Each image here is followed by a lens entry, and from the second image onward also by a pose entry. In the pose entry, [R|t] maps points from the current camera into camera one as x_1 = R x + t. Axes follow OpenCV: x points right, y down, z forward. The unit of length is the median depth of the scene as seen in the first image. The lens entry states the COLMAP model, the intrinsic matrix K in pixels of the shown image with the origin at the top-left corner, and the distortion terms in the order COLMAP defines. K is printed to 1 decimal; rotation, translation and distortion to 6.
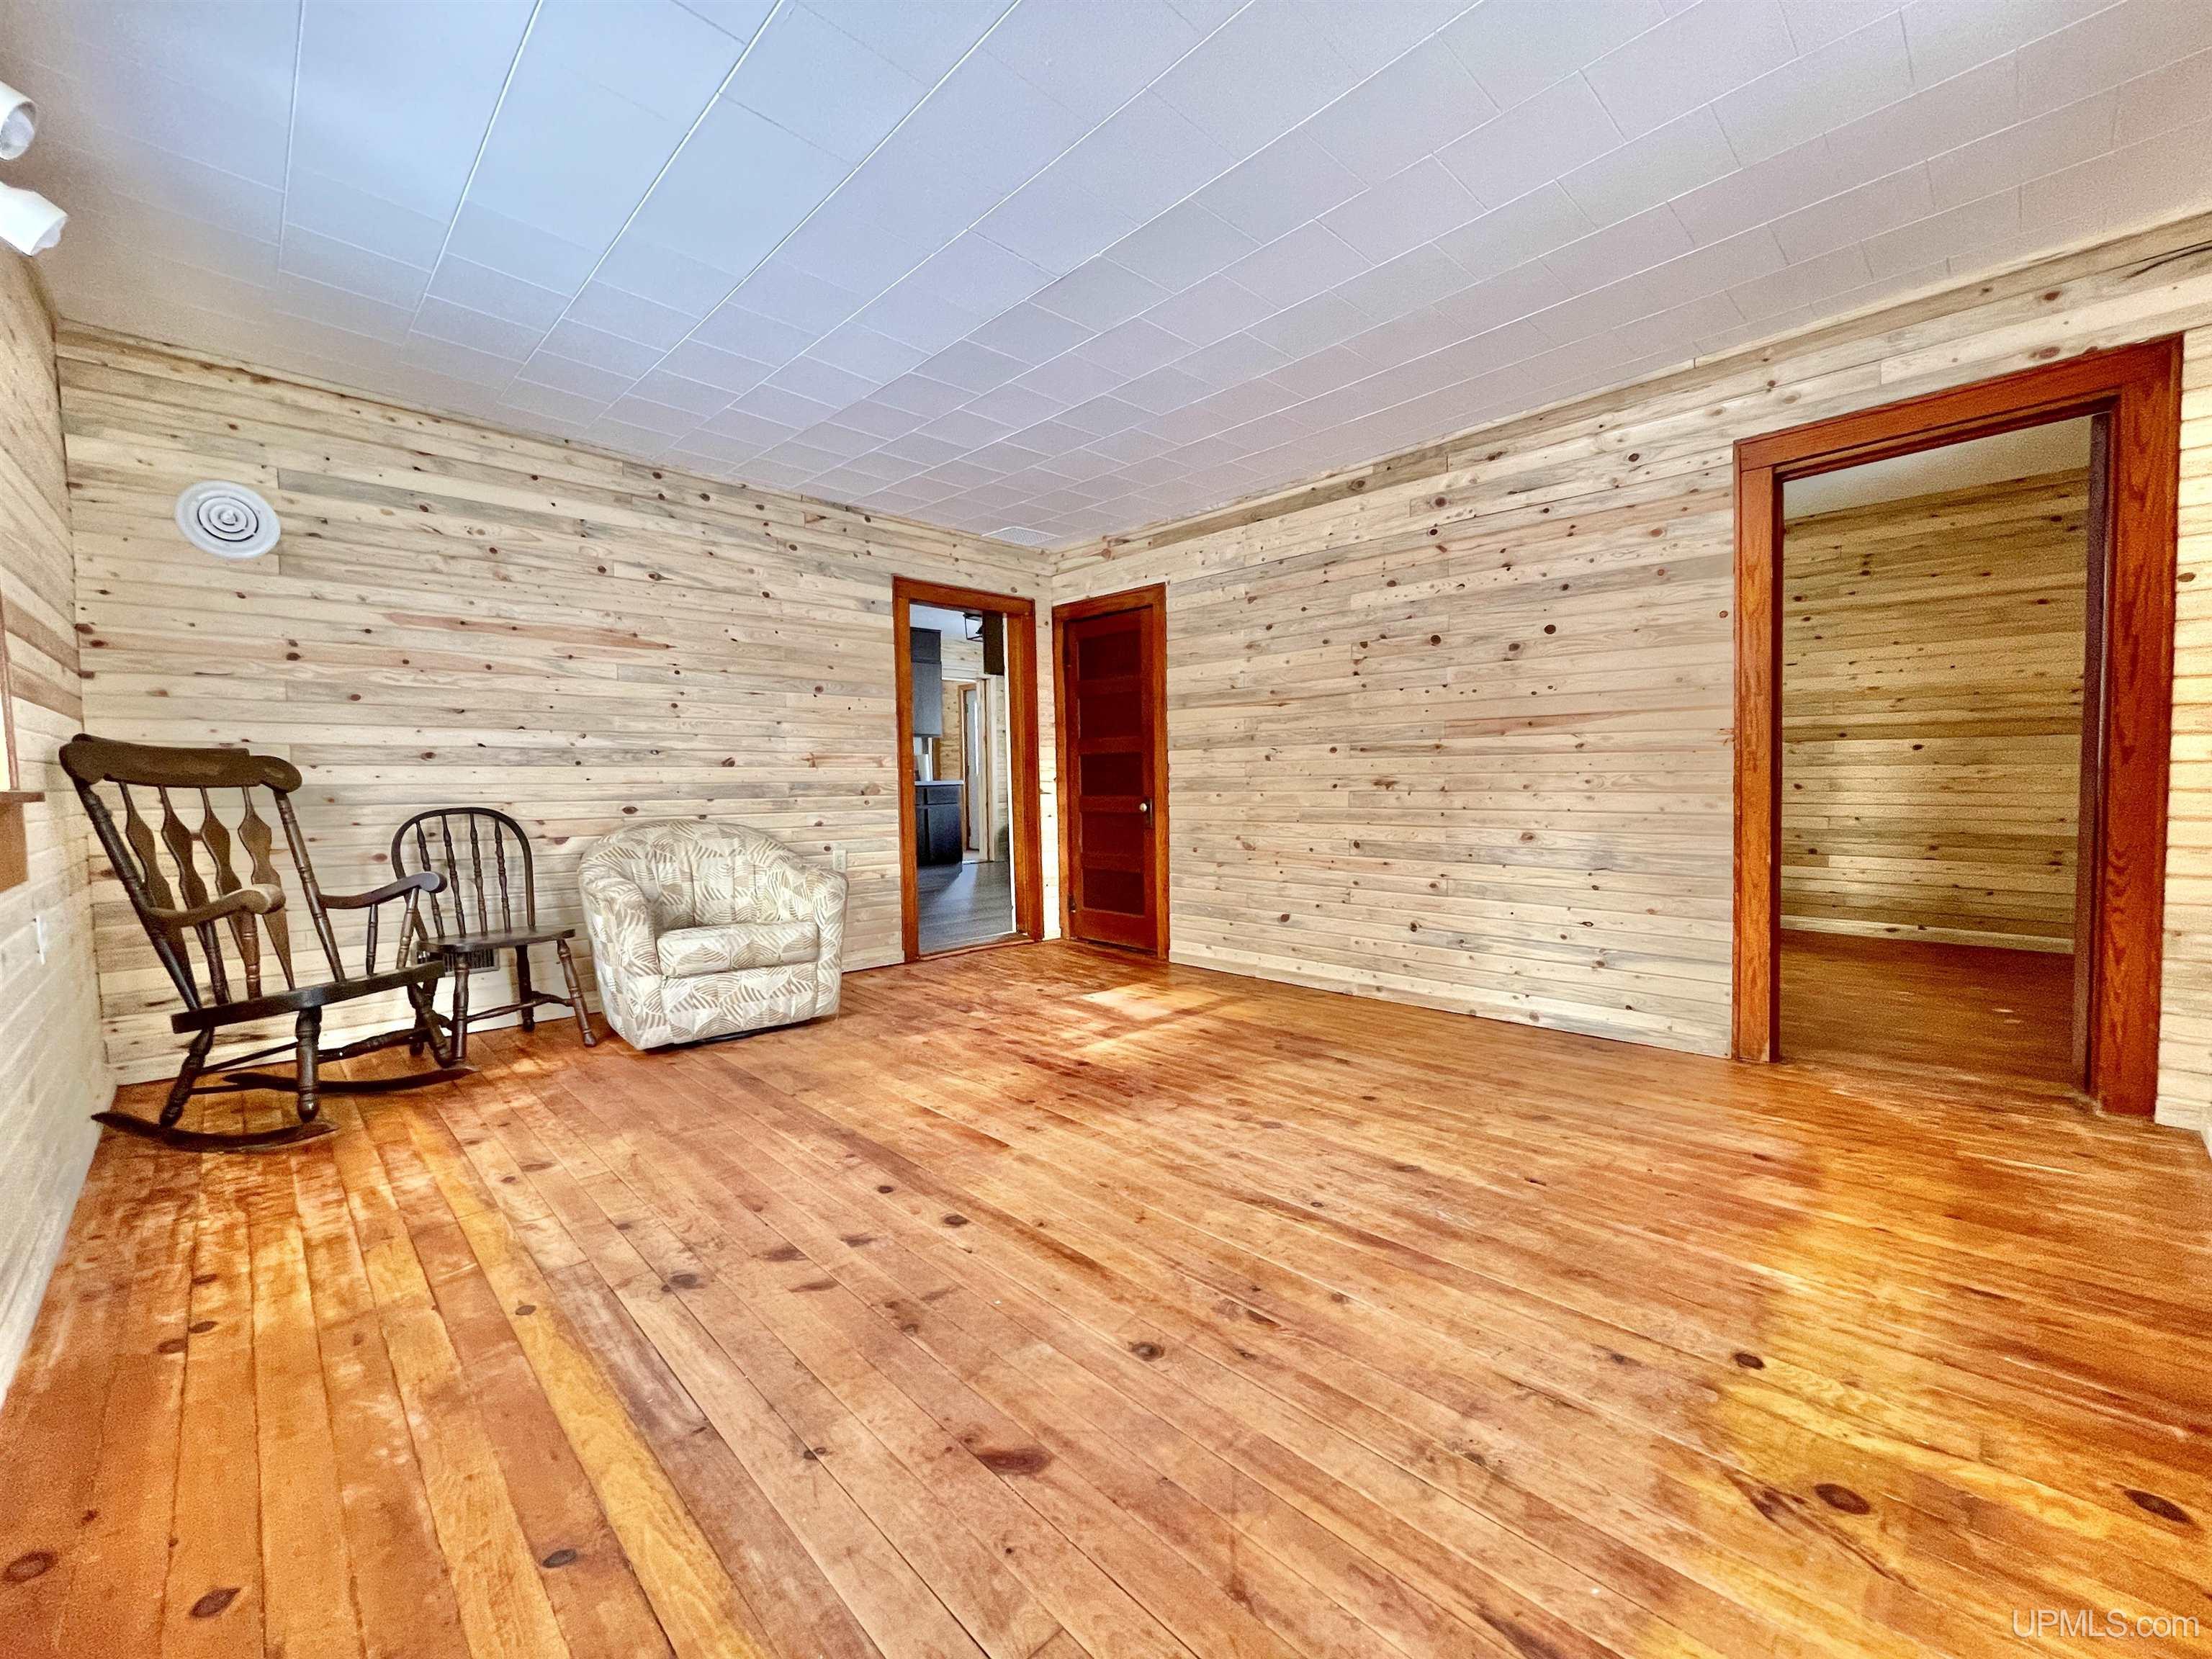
lens RADIAL K [[896.5, 0, 1103.5], [0, 896.5, 824.6], [0, 0, 1]] dist [0.003853, 0.000120]
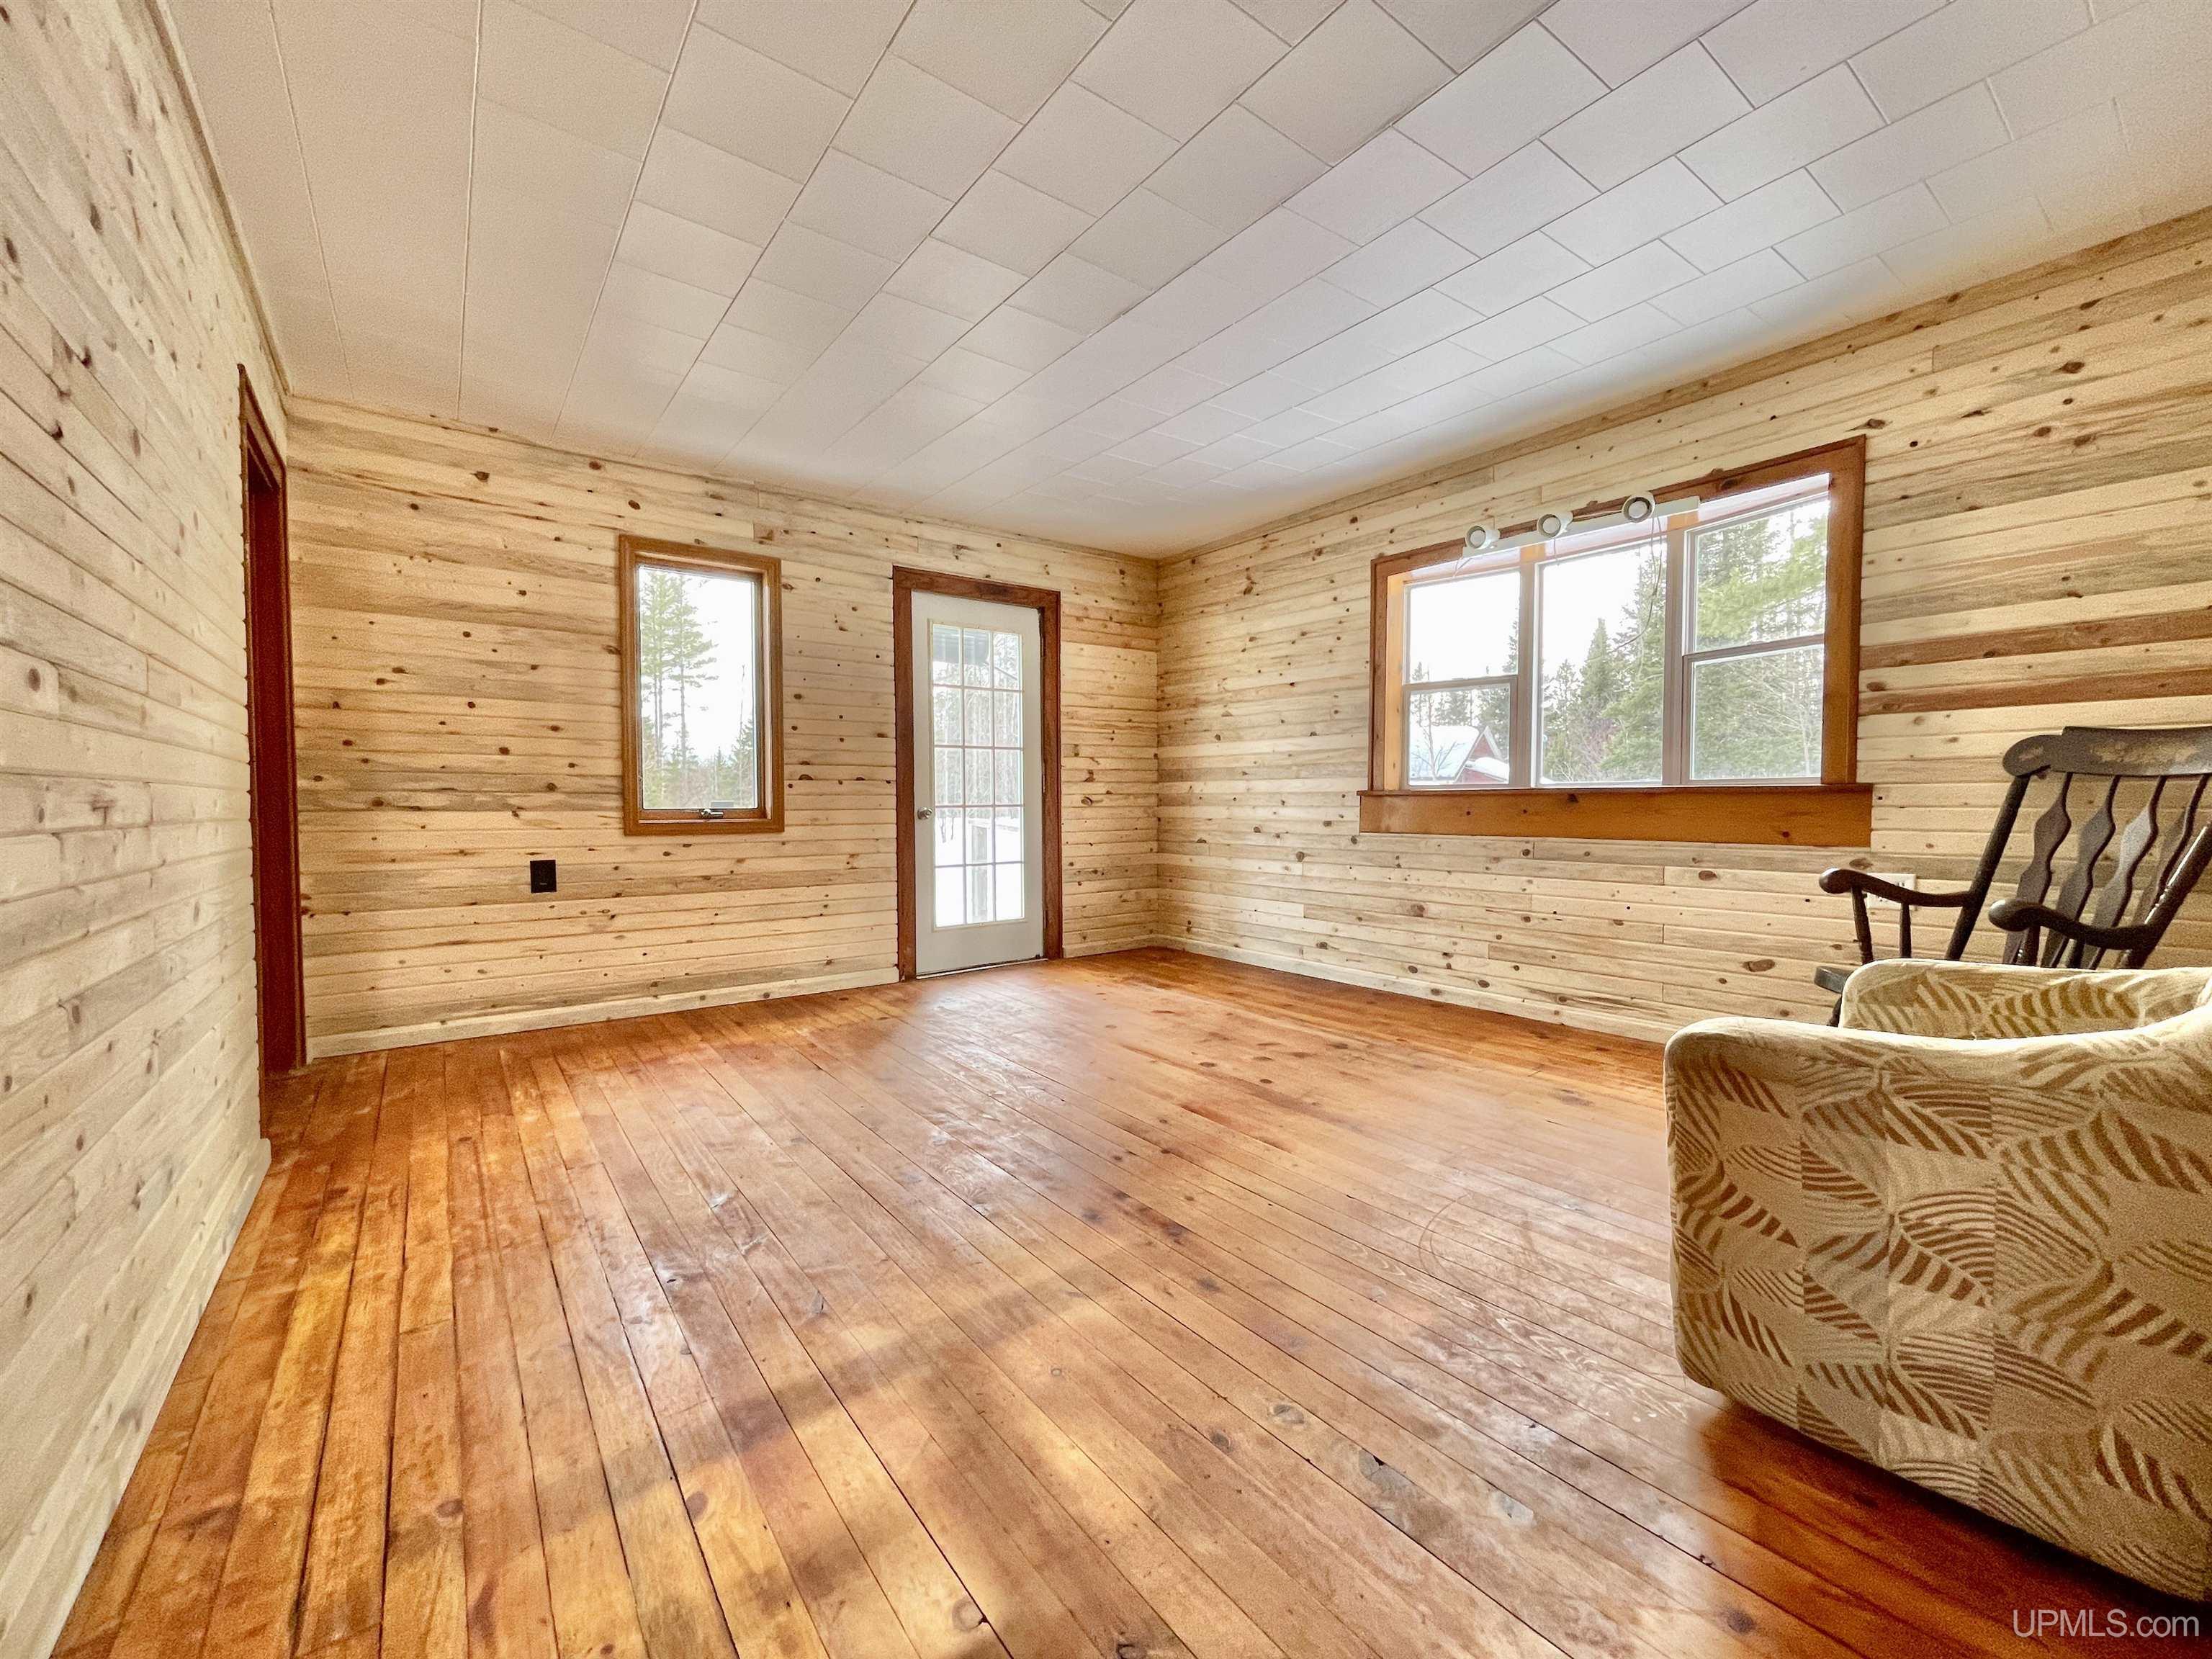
lens RADIAL K [[896.5, 0, 1099.7], [0, 896.5, 833.9], [0, 0, 1]] dist [0.003853, 0.000120]
pose [[-0.991197, 0.013708, 0.131687, -0.182917], [0.024779, 0.996258, 0.082804, -0.100824], [-0.130059, 0.085339, -0.987827, 2.476193]]
